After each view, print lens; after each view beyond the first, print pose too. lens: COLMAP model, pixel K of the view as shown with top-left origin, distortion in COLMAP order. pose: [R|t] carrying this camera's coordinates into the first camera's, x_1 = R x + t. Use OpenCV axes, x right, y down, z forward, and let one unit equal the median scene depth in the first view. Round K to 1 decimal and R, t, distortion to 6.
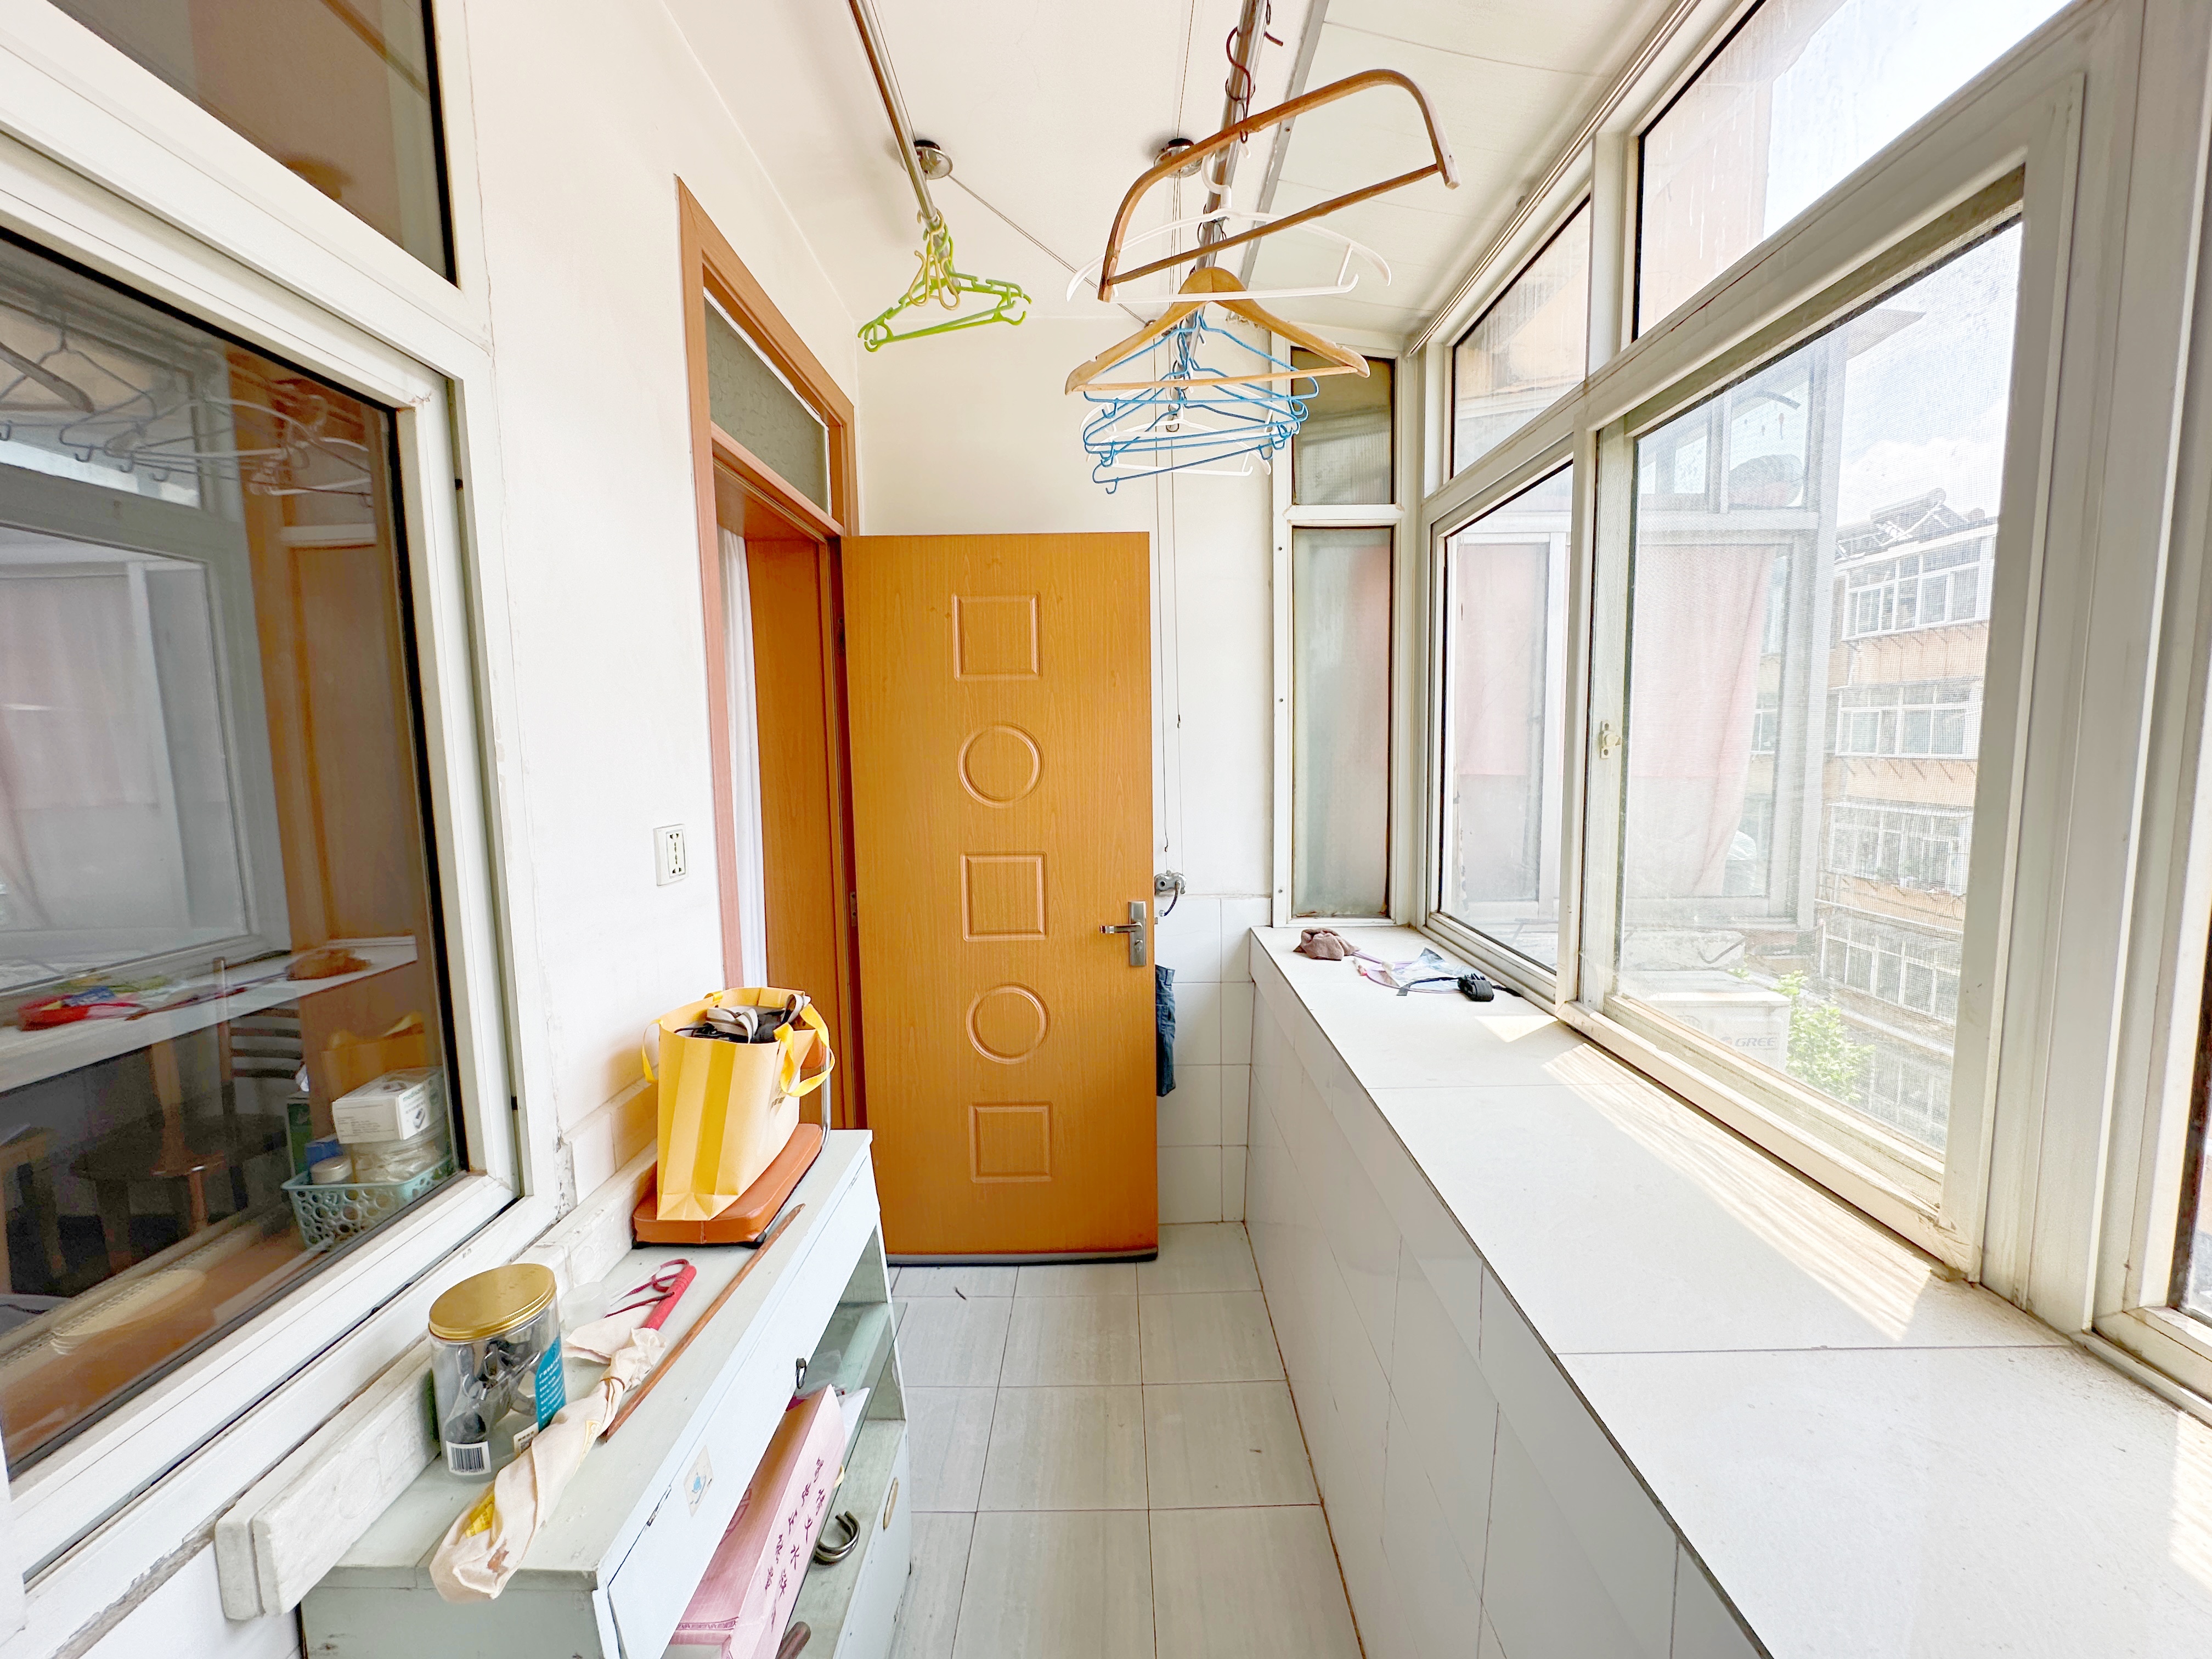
lens RADIAL K [[897.1, 0, 1106.0], [0, 897.1, 829.5], [0, 0, 1]] dist [0.000766, 0.000209]
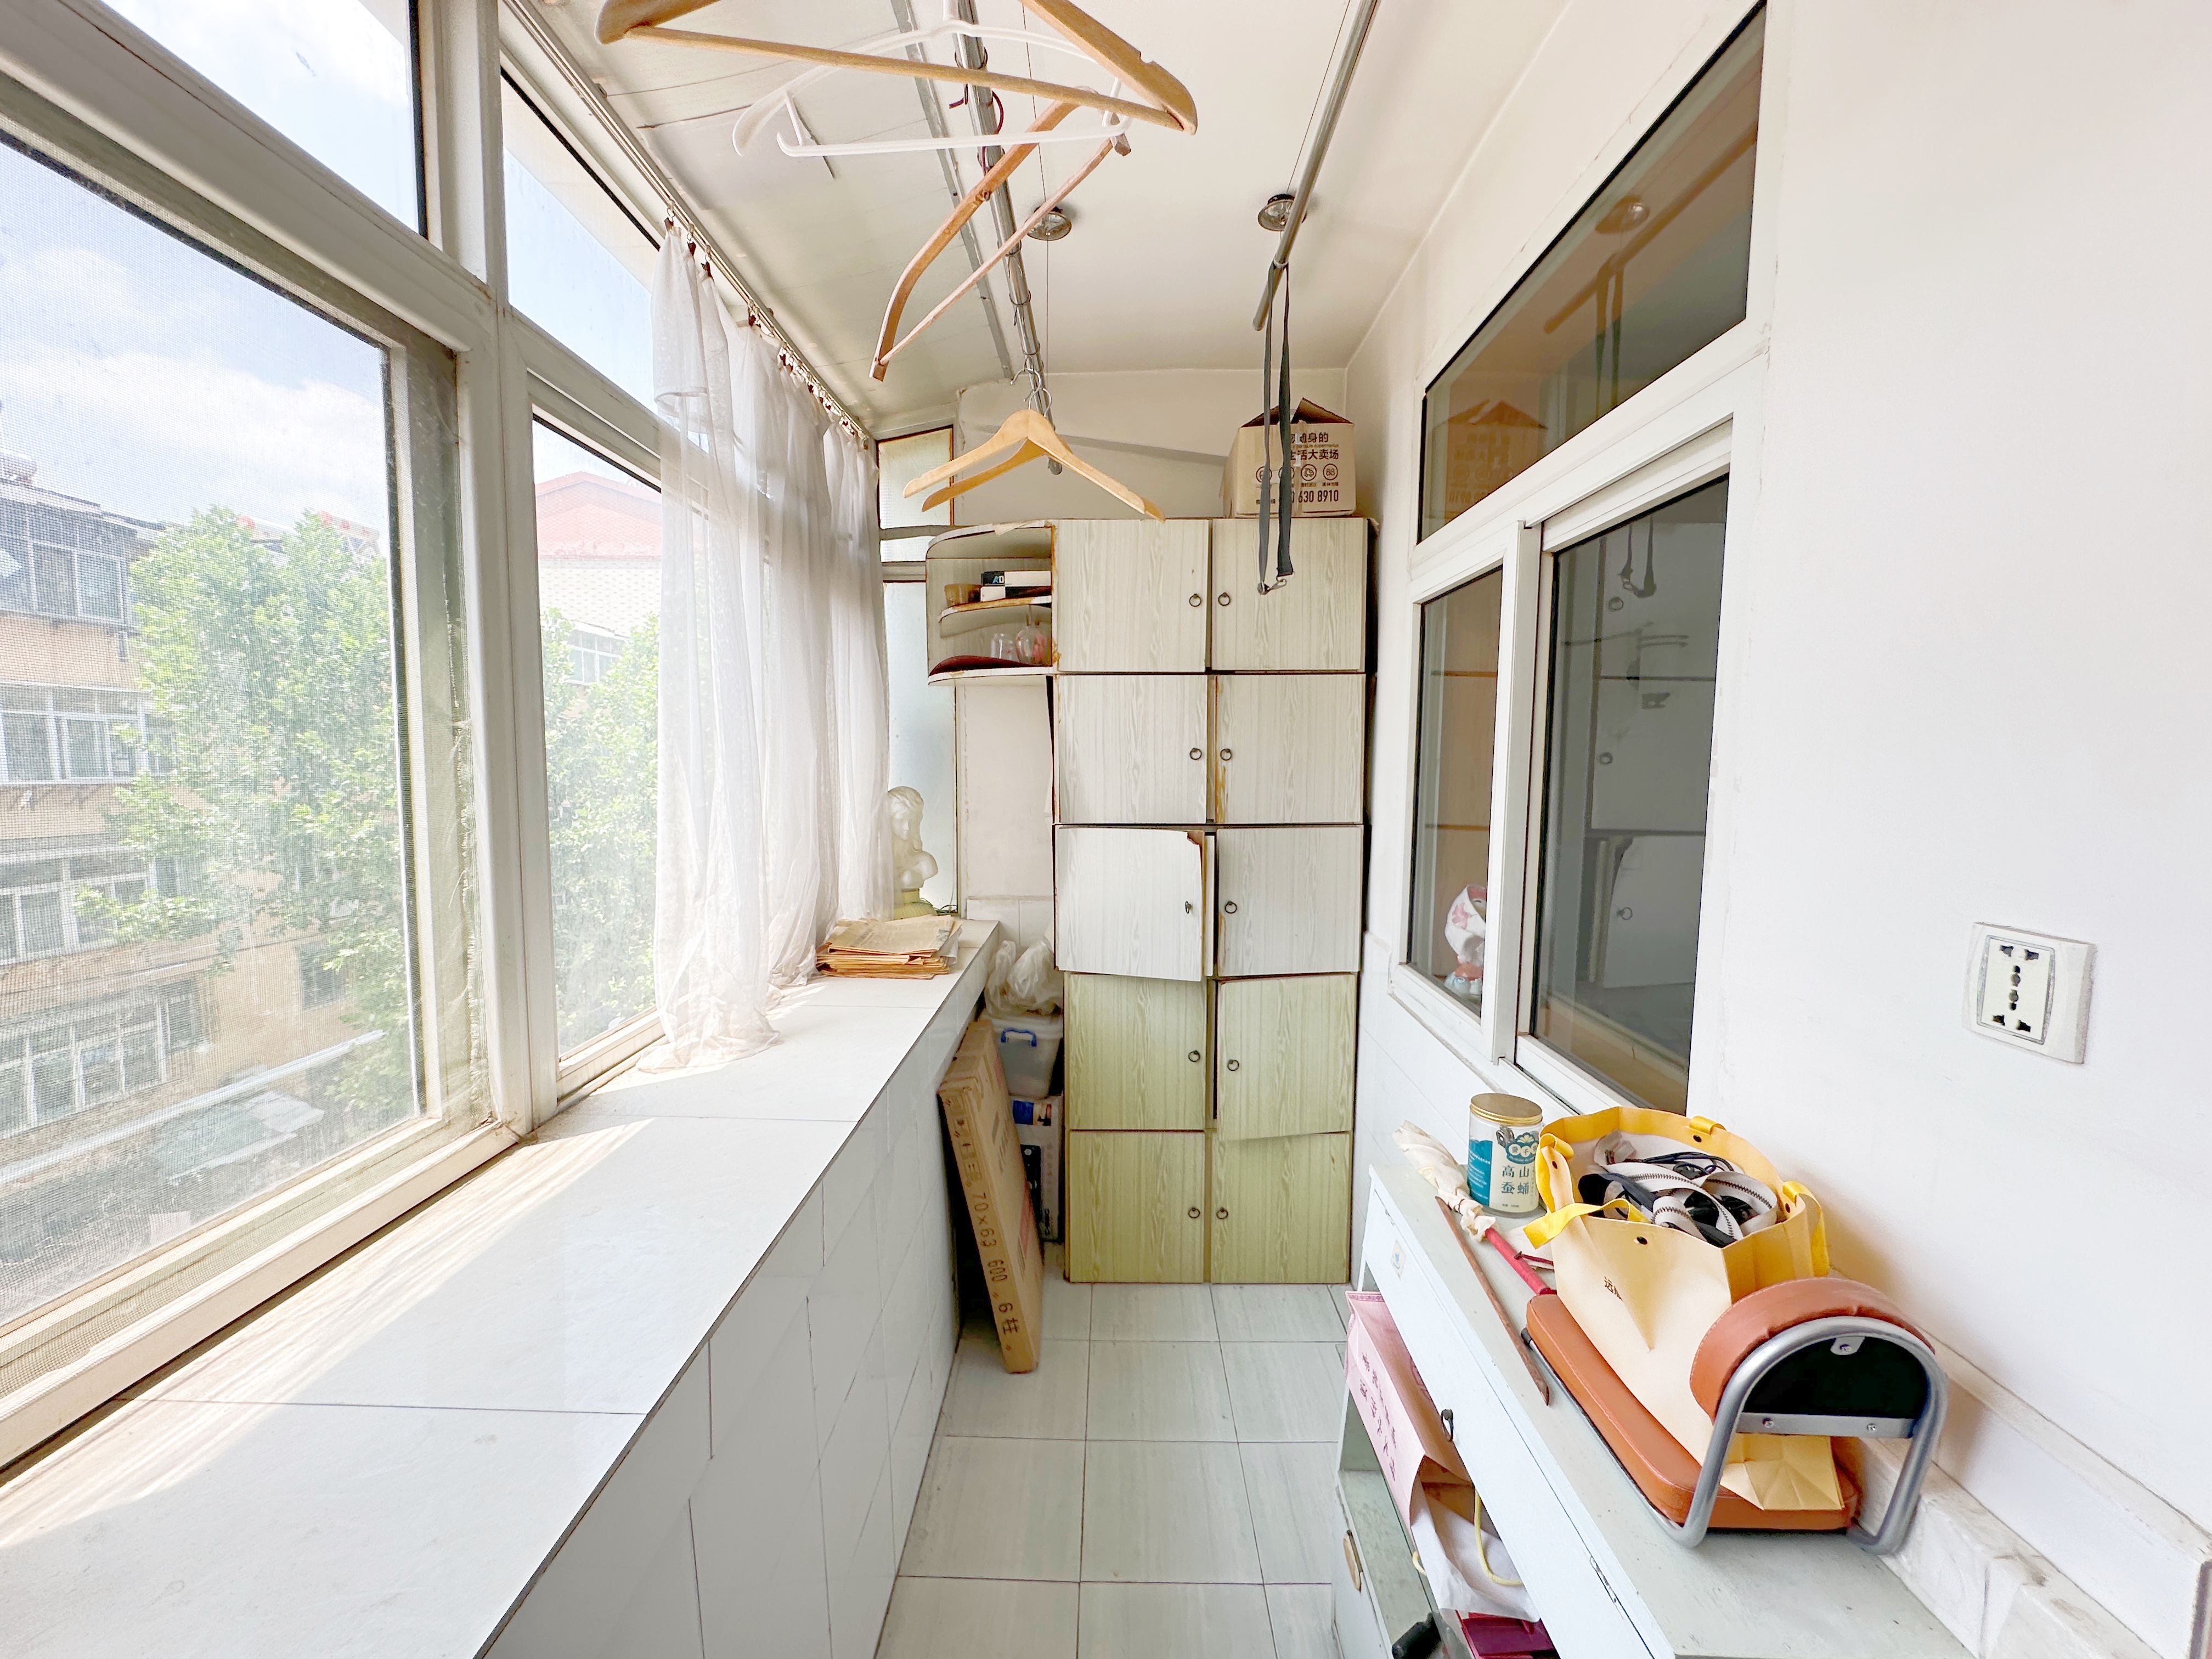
lens RADIAL K [[897.1, 0, 1106.0], [0, 897.1, 829.5], [0, 0, 1]] dist [0.000766, 0.000209]
pose [[-0.999960, 0.008249, 0.003391, 0.012983], [0.008720, 0.984011, 0.177894, -0.185129], [-0.001870, 0.177916, -0.984044, 1.825456]]
